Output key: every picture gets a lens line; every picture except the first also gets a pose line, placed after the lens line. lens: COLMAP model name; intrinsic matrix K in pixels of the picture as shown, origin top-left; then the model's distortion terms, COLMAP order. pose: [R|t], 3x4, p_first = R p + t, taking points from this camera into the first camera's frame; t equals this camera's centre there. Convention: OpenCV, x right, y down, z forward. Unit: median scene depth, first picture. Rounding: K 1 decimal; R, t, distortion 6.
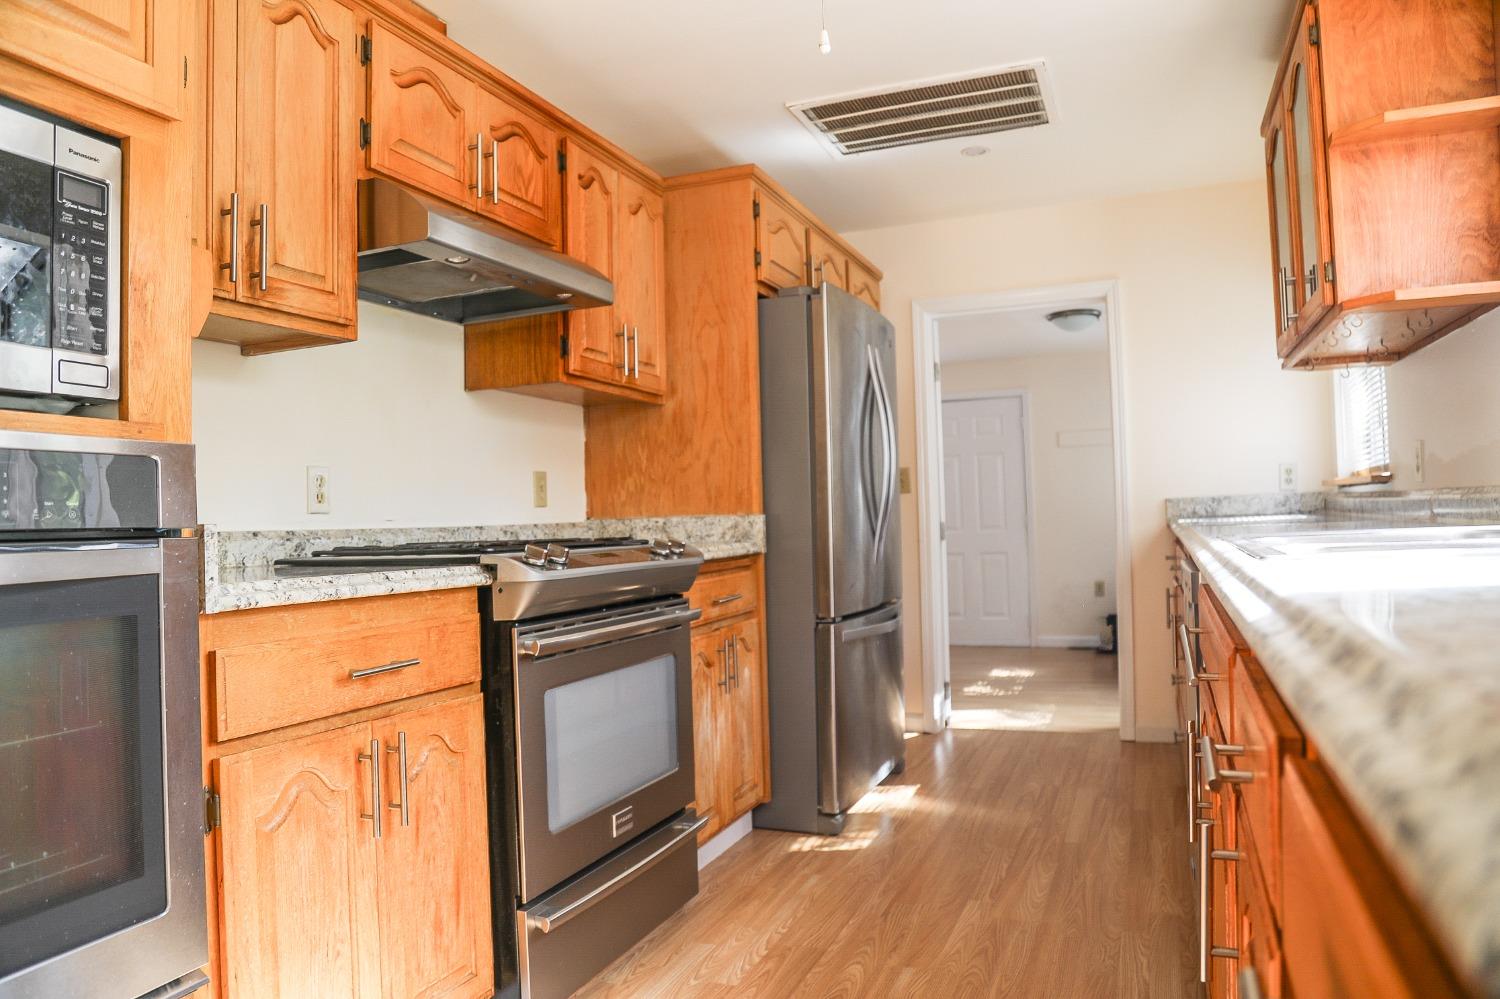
lens RADIAL K [[1003.8, 0, 750.0], [0, 1003.8, 499.5], [0, 0, 1]] dist [-0.127322, 0.063972]
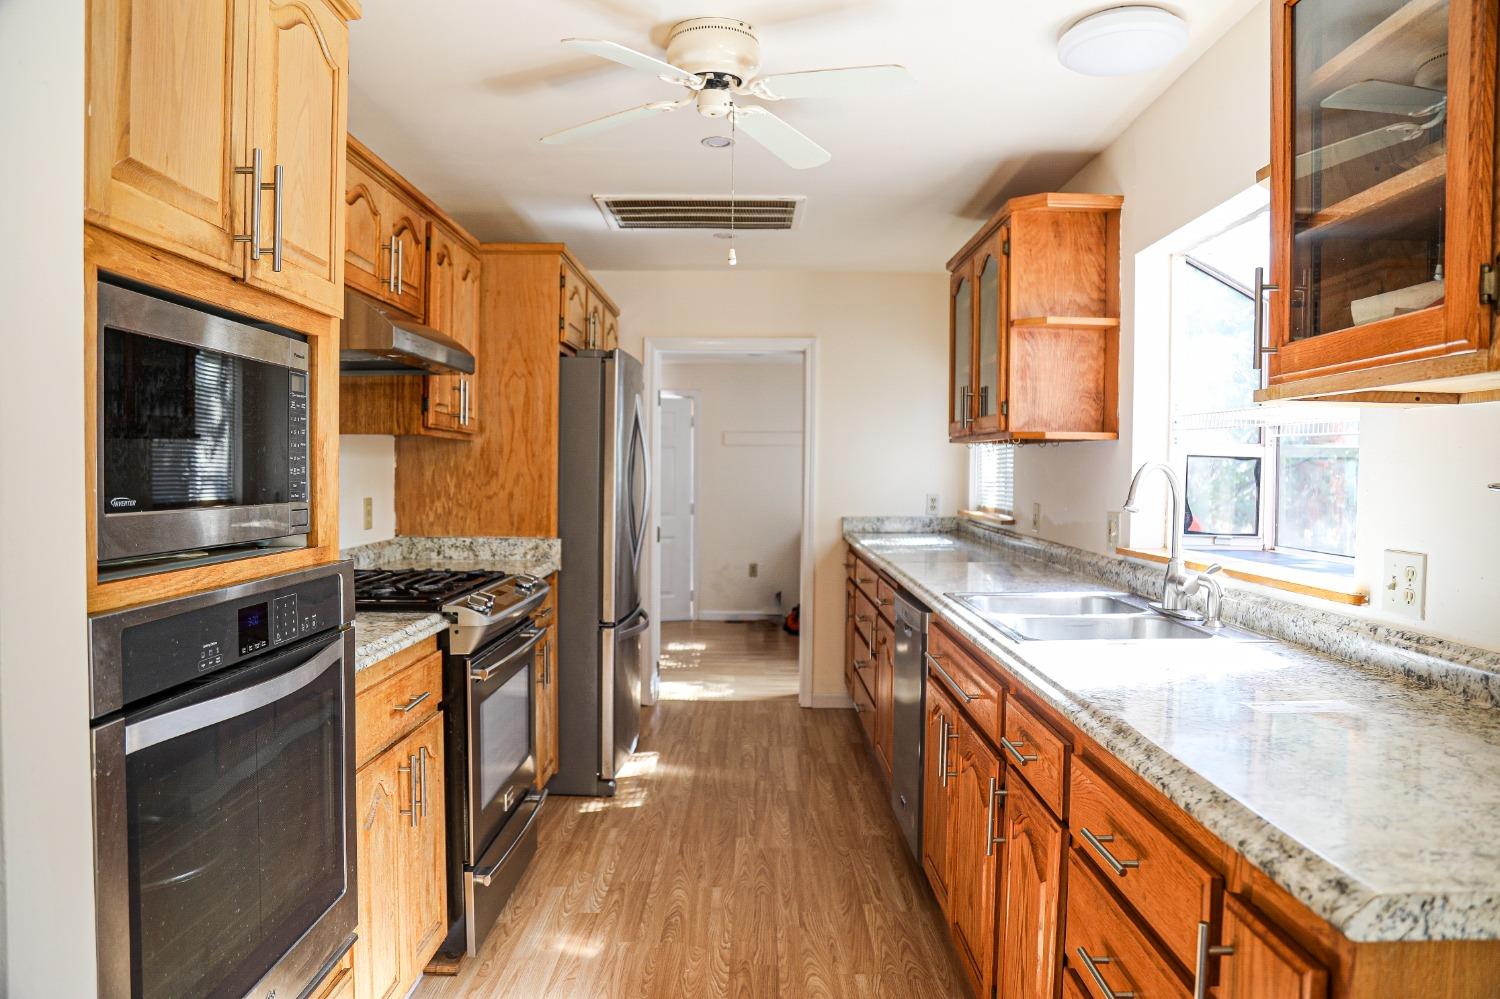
lens RADIAL K [[1003.8, 0, 750.0], [0, 1003.8, 499.5], [0, 0, 1]] dist [-0.127322, 0.063972]
pose [[0.926685, 0.027032, 0.374866, -0.224115], [-0.043843, 0.998376, 0.036387, -0.084625], [-0.373273, -0.050155, 0.926365, -0.196990]]
